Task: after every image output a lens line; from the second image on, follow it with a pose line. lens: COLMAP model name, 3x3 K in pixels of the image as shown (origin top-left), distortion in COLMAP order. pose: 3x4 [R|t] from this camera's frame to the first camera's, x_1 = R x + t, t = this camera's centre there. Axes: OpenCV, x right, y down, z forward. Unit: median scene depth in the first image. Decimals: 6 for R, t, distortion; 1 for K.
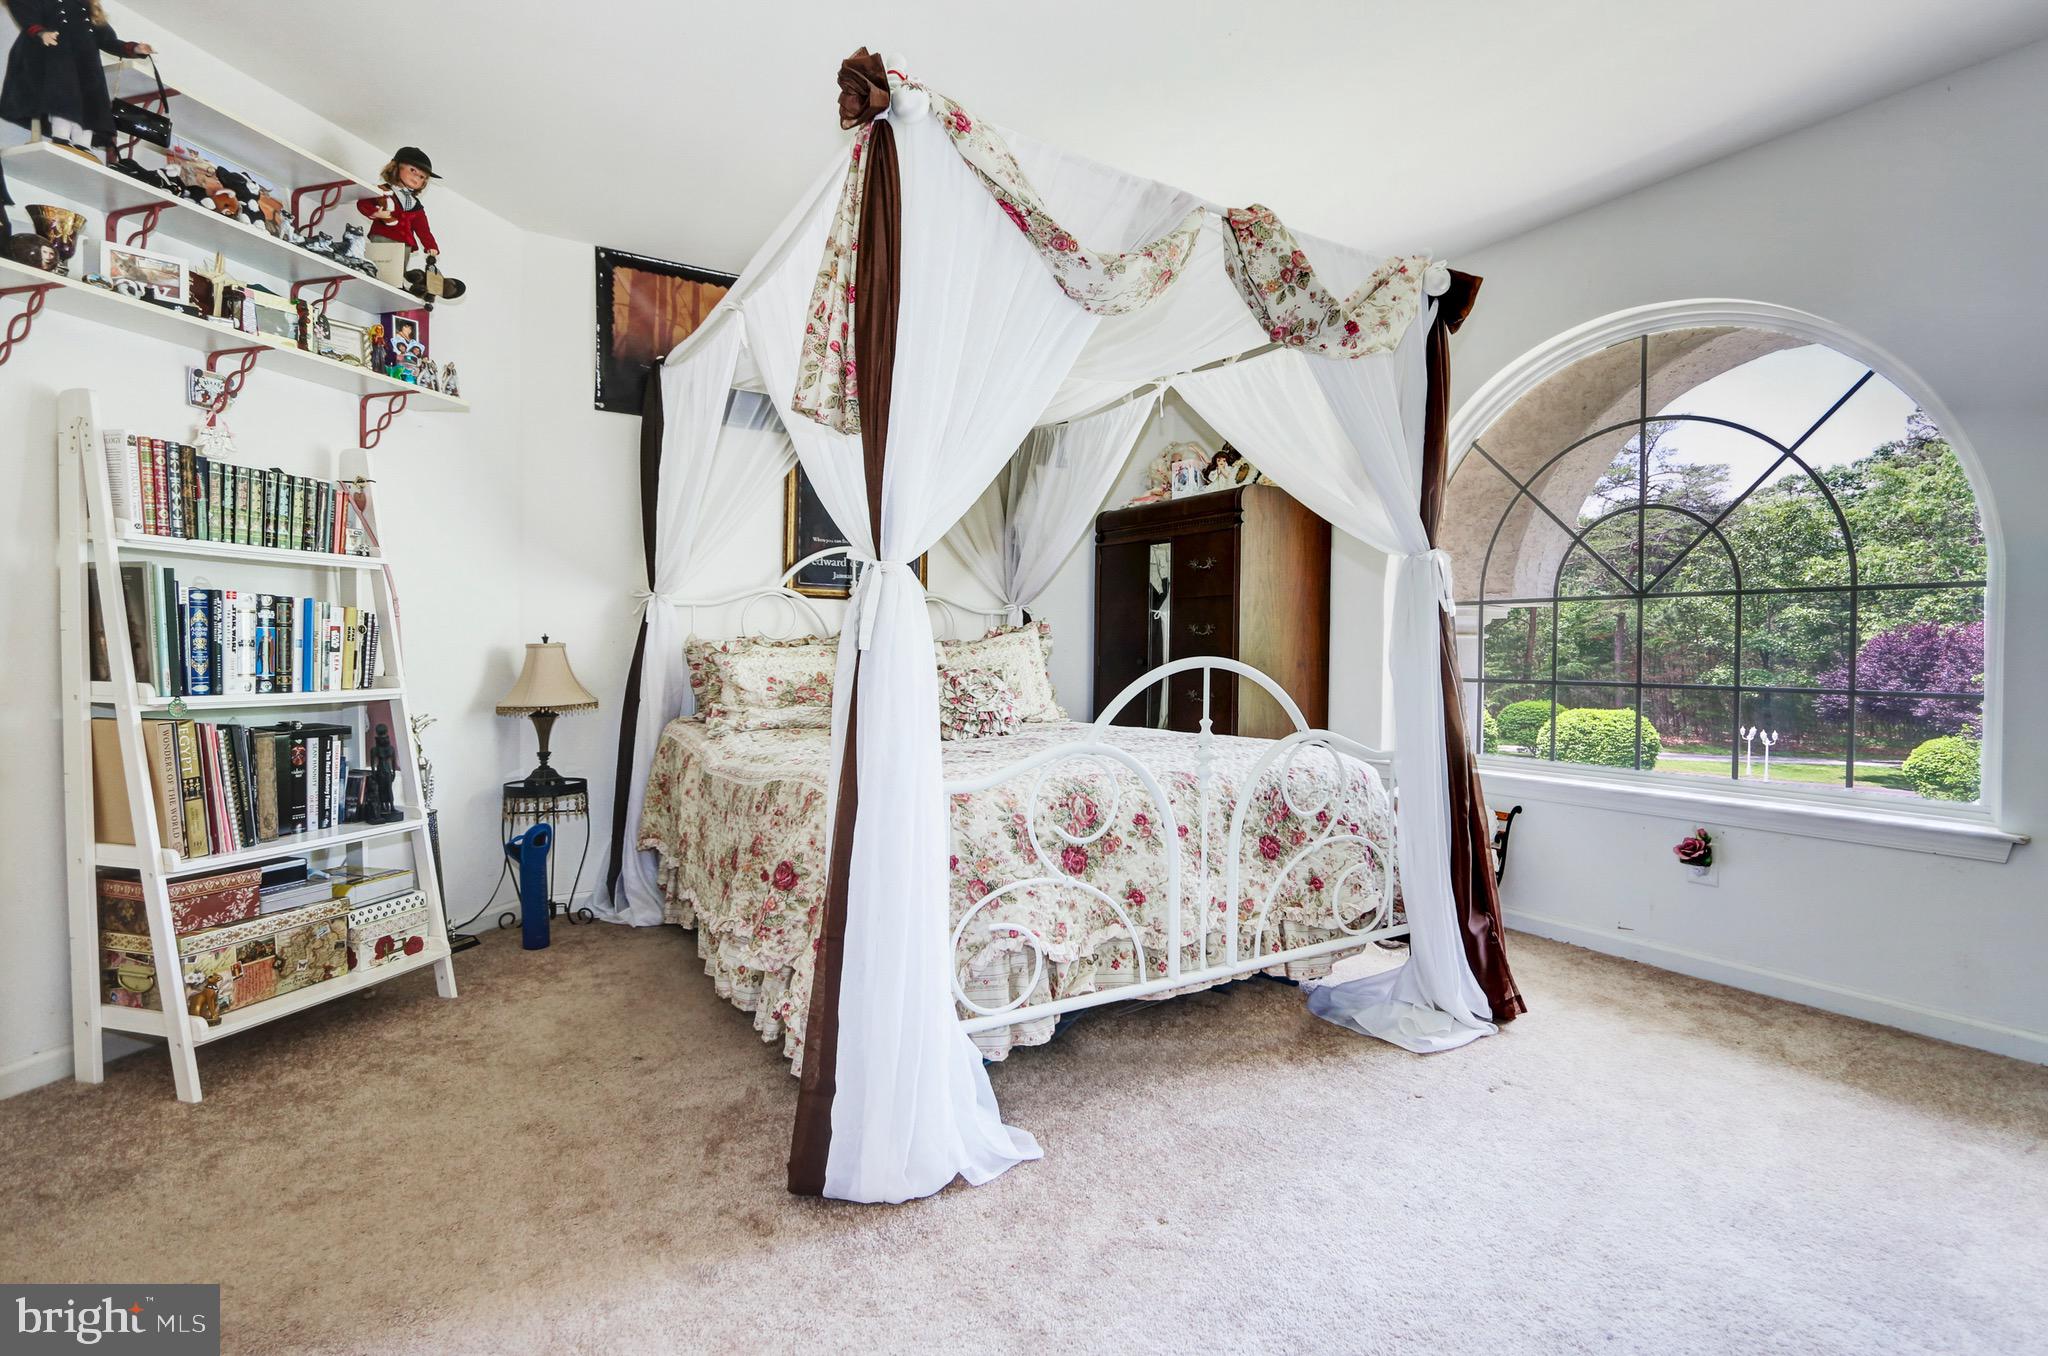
lens RADIAL K [[975.2, 0, 1024.7], [0, 975.2, 654.2], [0, 0, 1]] dist [-0.023202, 0.000674]
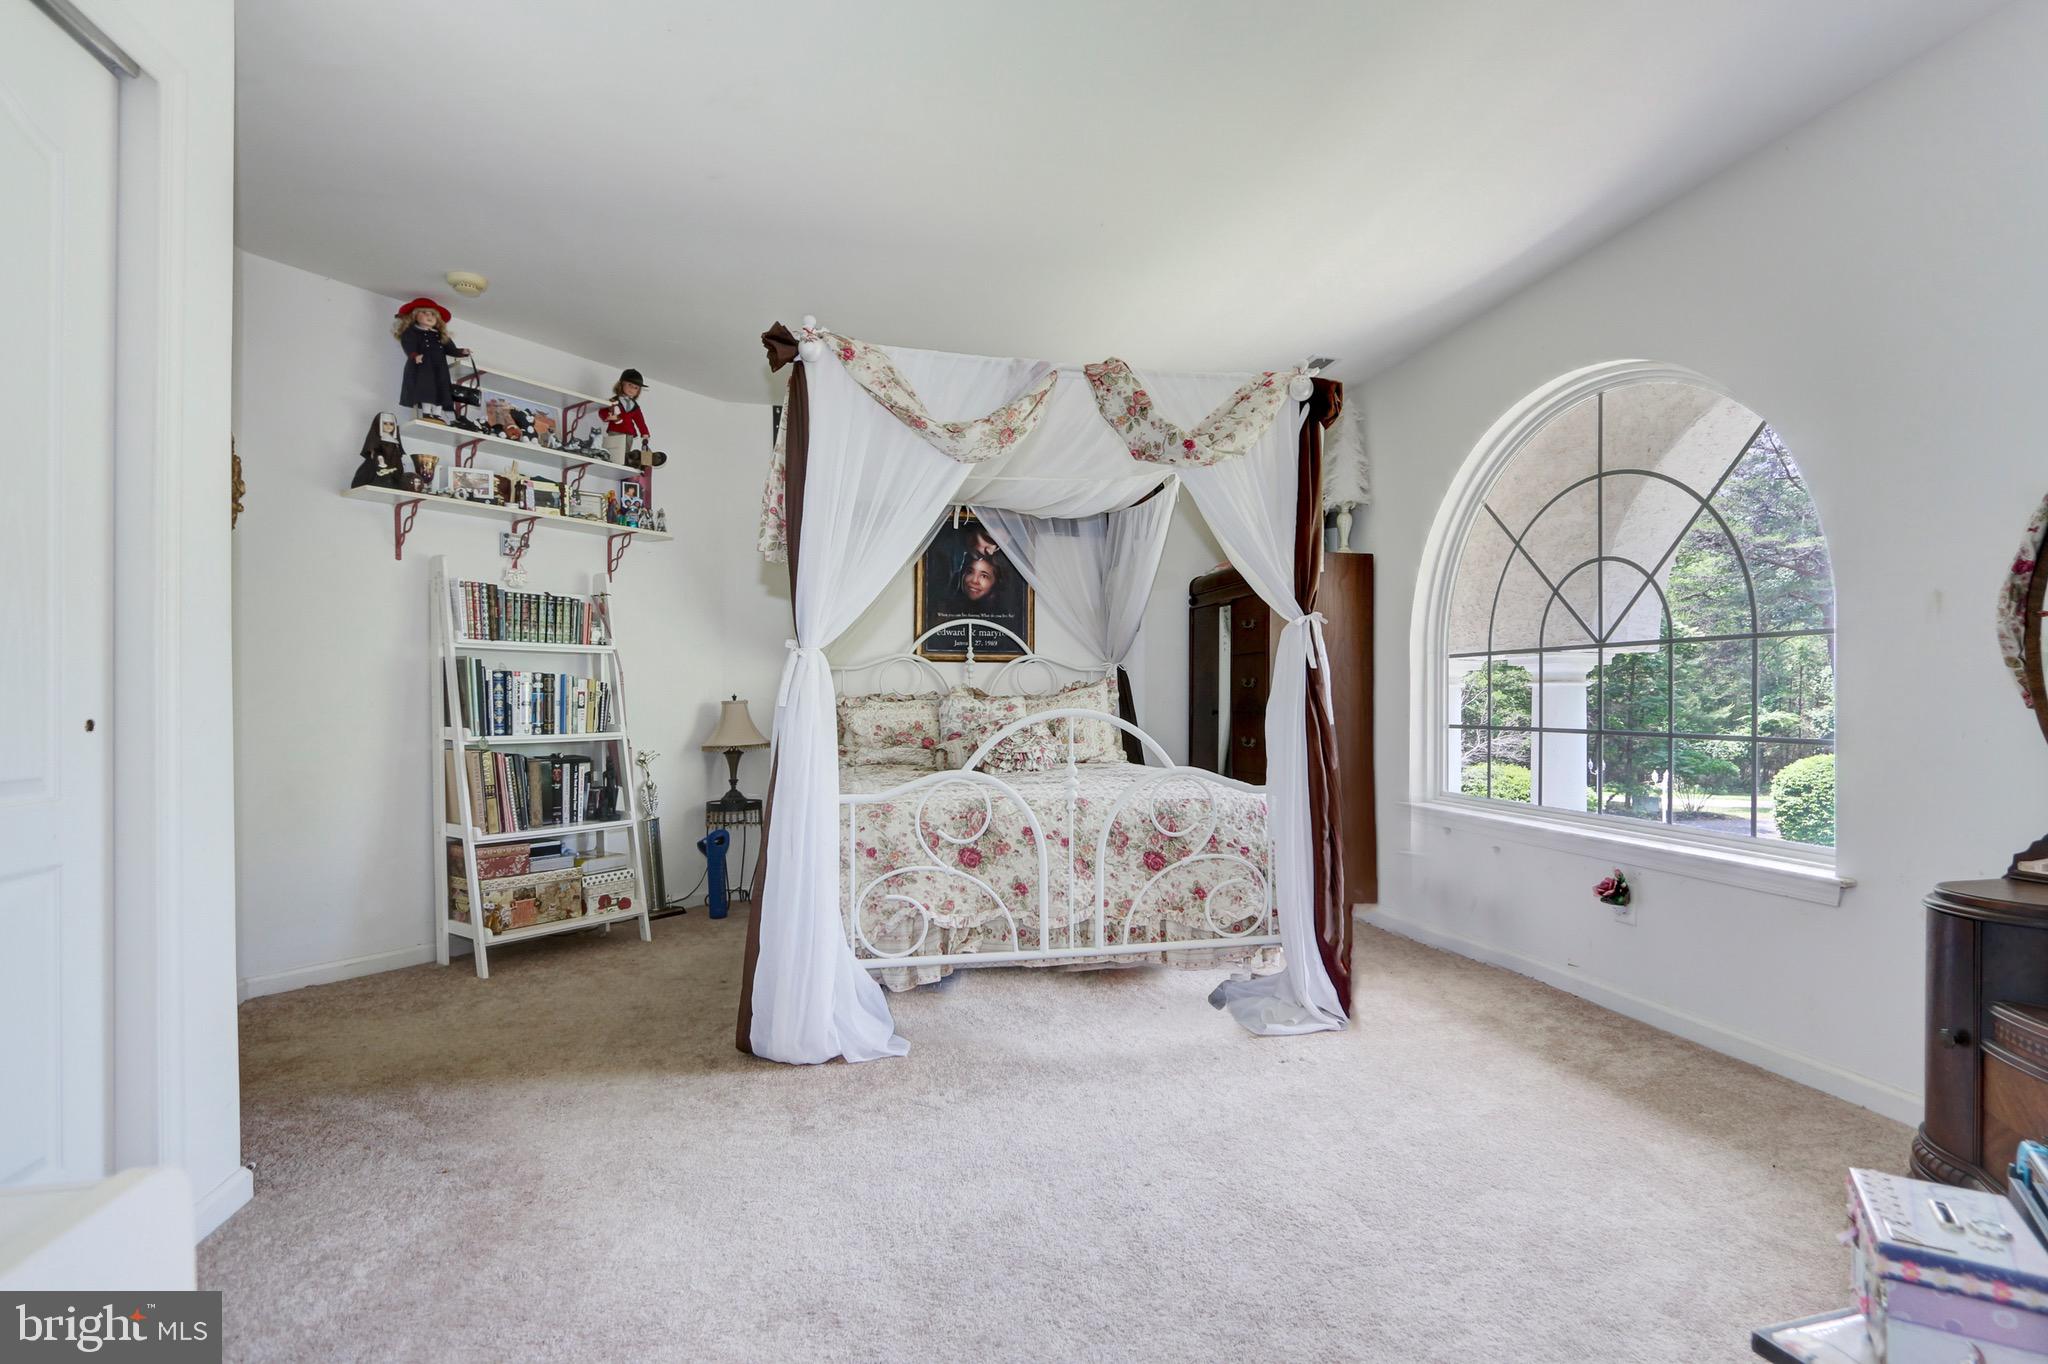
lens RADIAL K [[994.4, 0, 1022.5], [0, 994.4, 687.2], [0, 0, 1]] dist [-0.039831, 0.017318]
pose [[0.937165, -0.014150, -0.348599, 0.541237], [0.008363, 0.999801, -0.018099, -0.001937], [0.348786, 0.014047, 0.937097, -0.253591]]
